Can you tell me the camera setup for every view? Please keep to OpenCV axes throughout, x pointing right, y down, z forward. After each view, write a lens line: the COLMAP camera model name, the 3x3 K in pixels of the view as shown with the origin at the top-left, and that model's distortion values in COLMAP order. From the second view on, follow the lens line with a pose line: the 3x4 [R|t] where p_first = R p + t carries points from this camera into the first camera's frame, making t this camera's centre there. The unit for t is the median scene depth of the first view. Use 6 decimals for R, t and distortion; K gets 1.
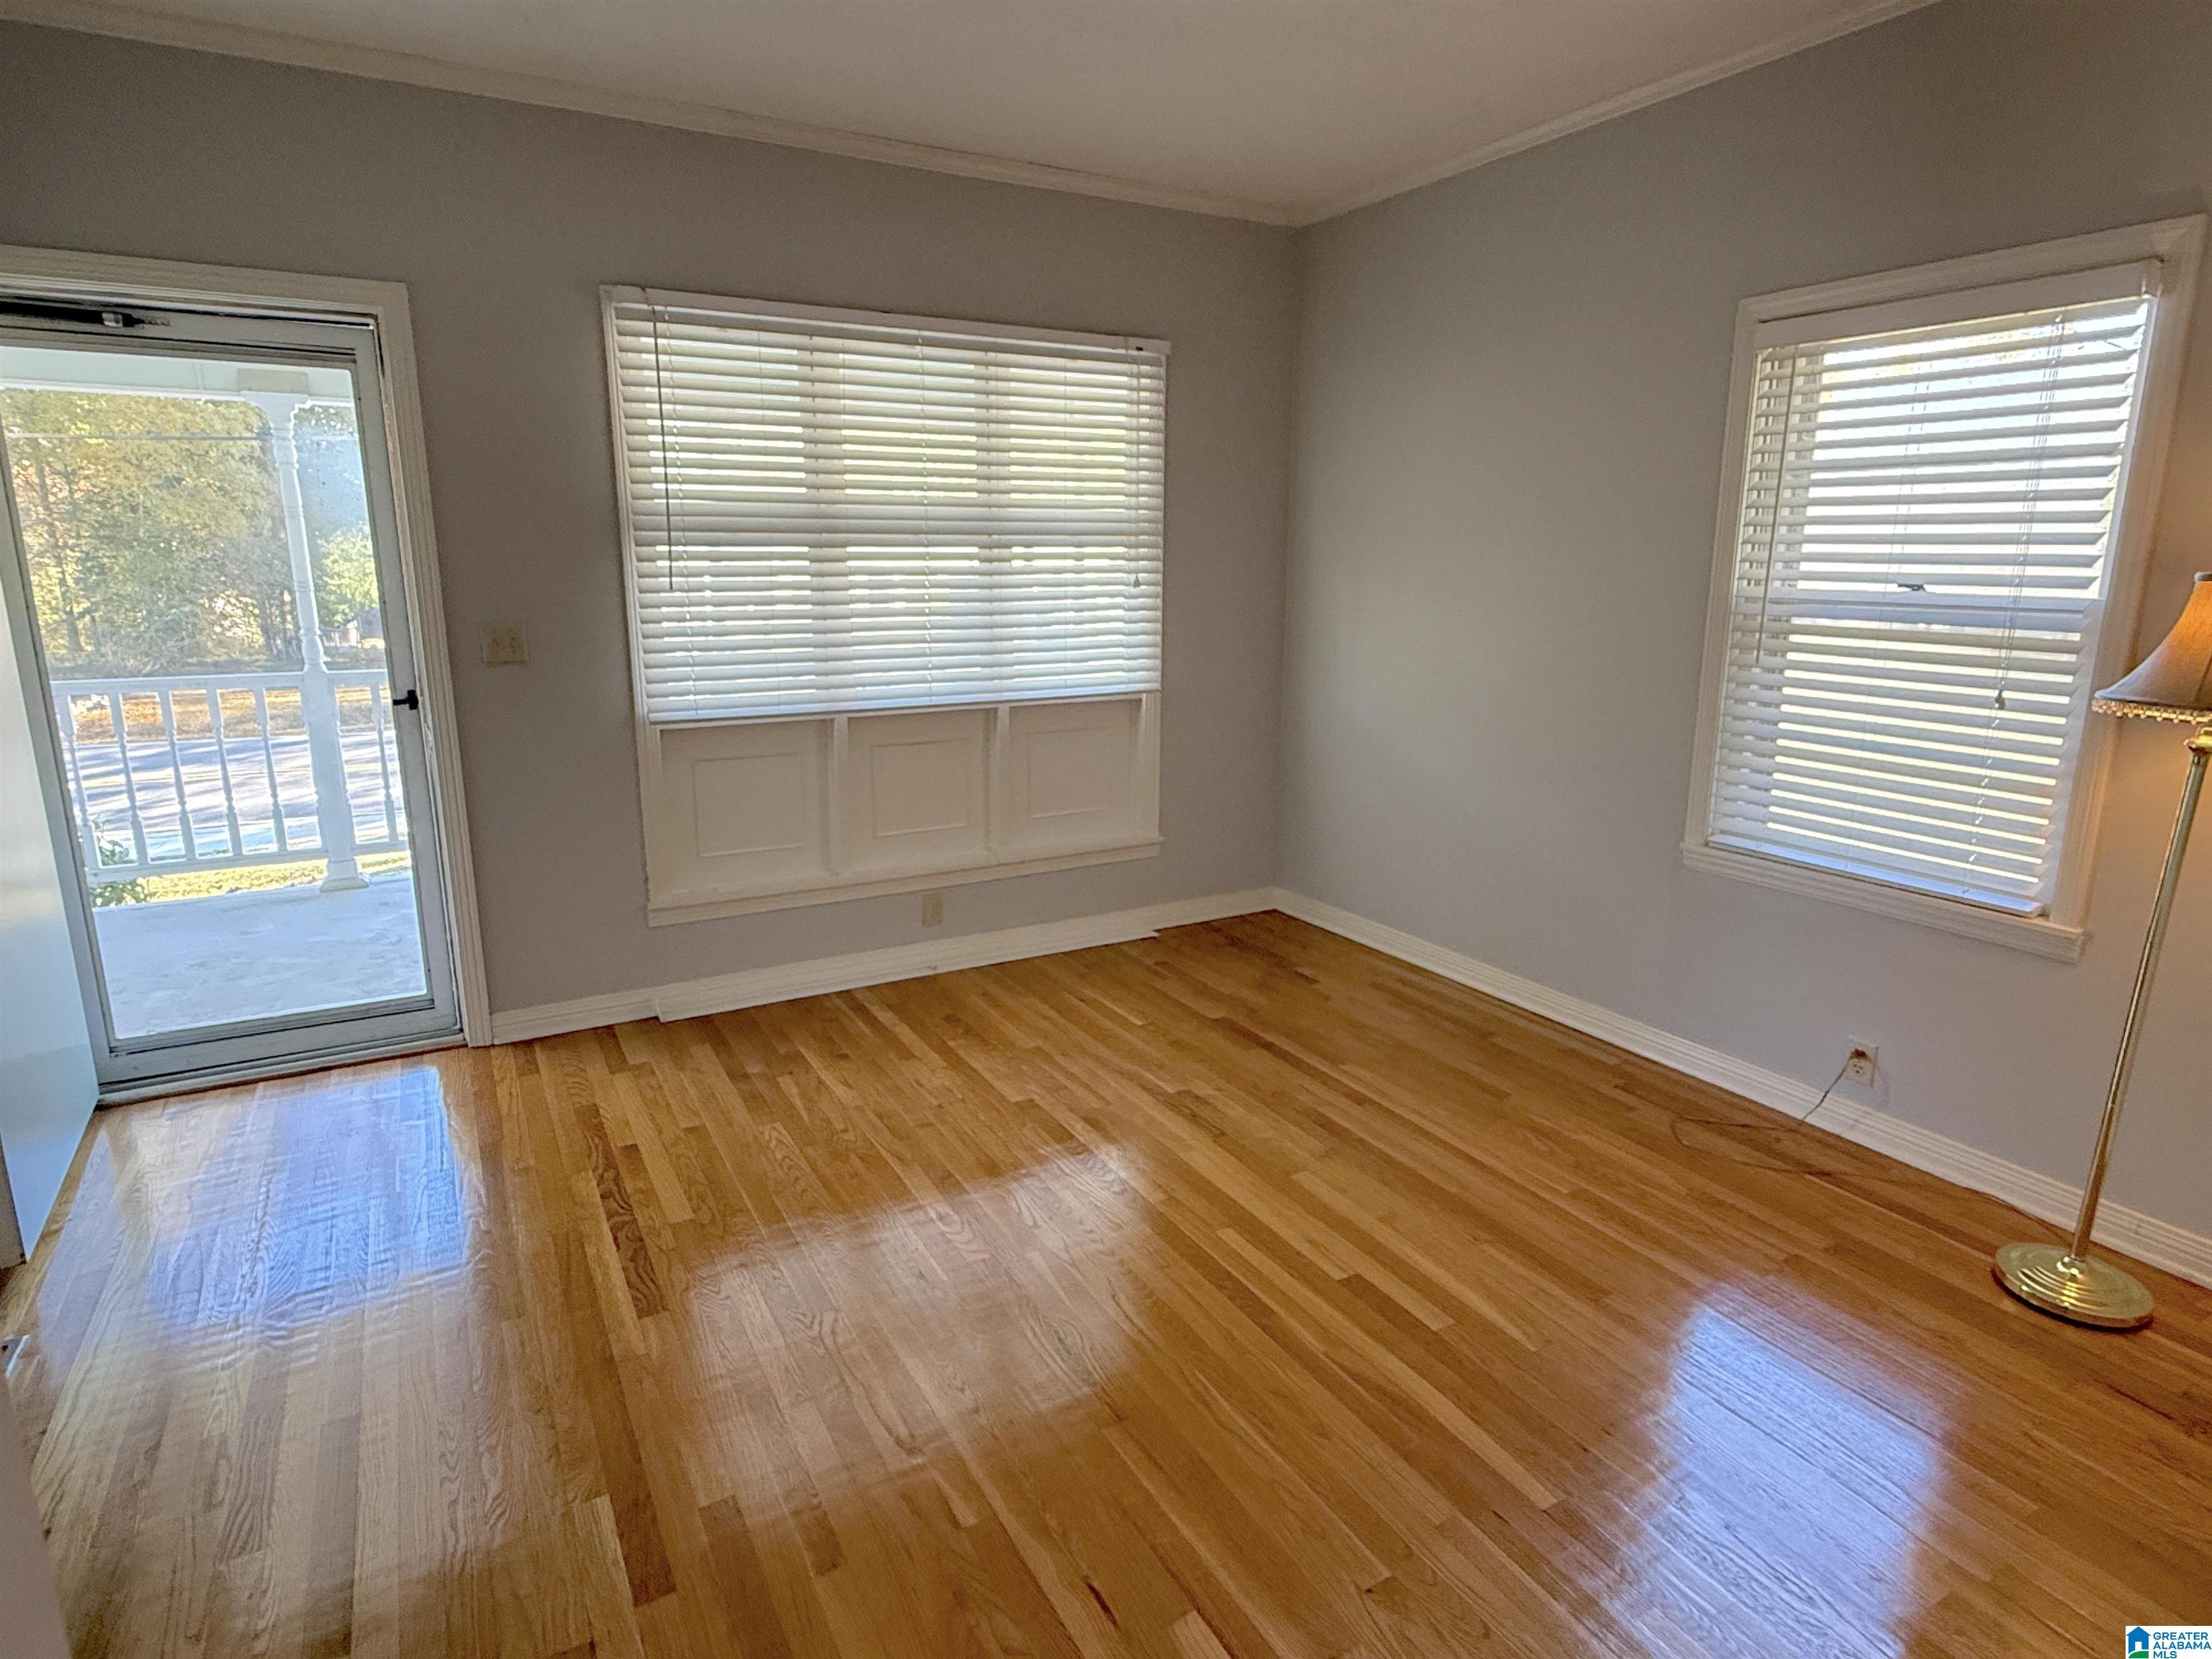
lens RADIAL K [[1209.5, 0, 1101.9], [0, 1209.5, 821.7], [0, 0, 1]] dist [0.000012, 0.000614]
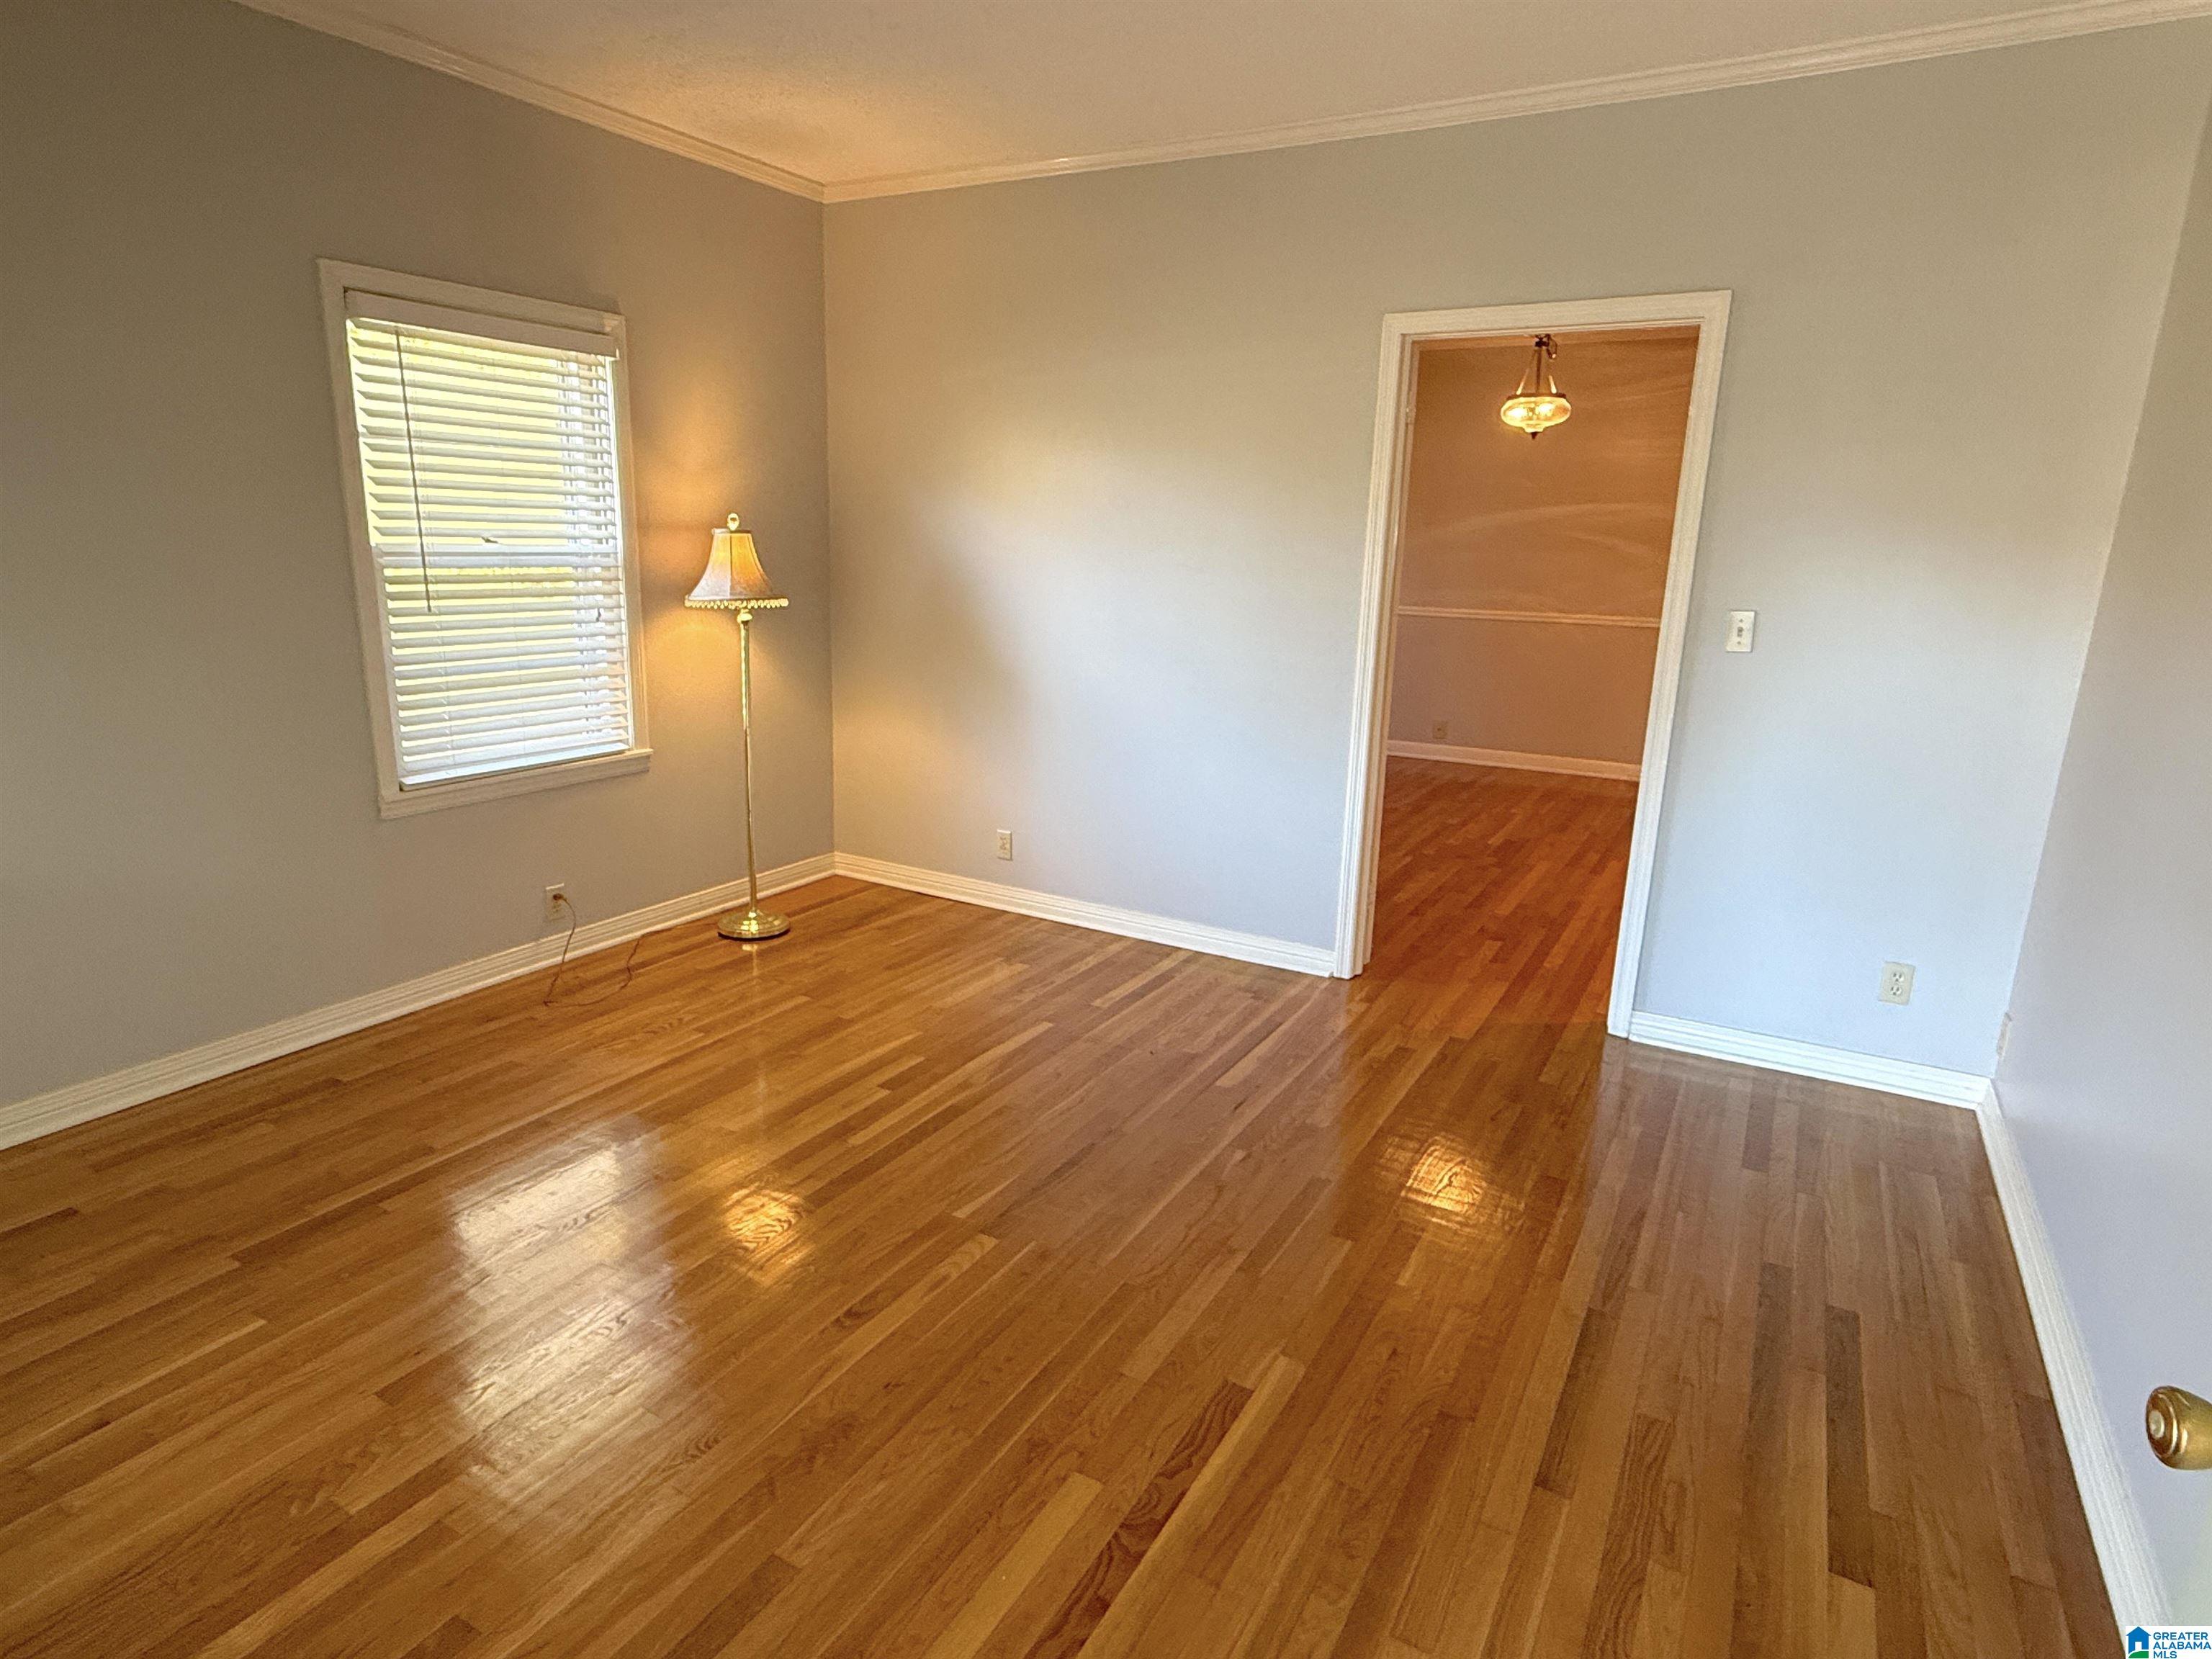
lens RADIAL K [[1209.5, 0, 1101.9], [0, 1209.5, 821.7], [0, 0, 1]] dist [0.000012, 0.000614]
pose [[-0.505631, -0.216341, 0.835185, -0.756945], [0.165024, 0.925924, 0.339753, -0.233316], [-0.846820, 0.309615, -0.432475, 1.040567]]
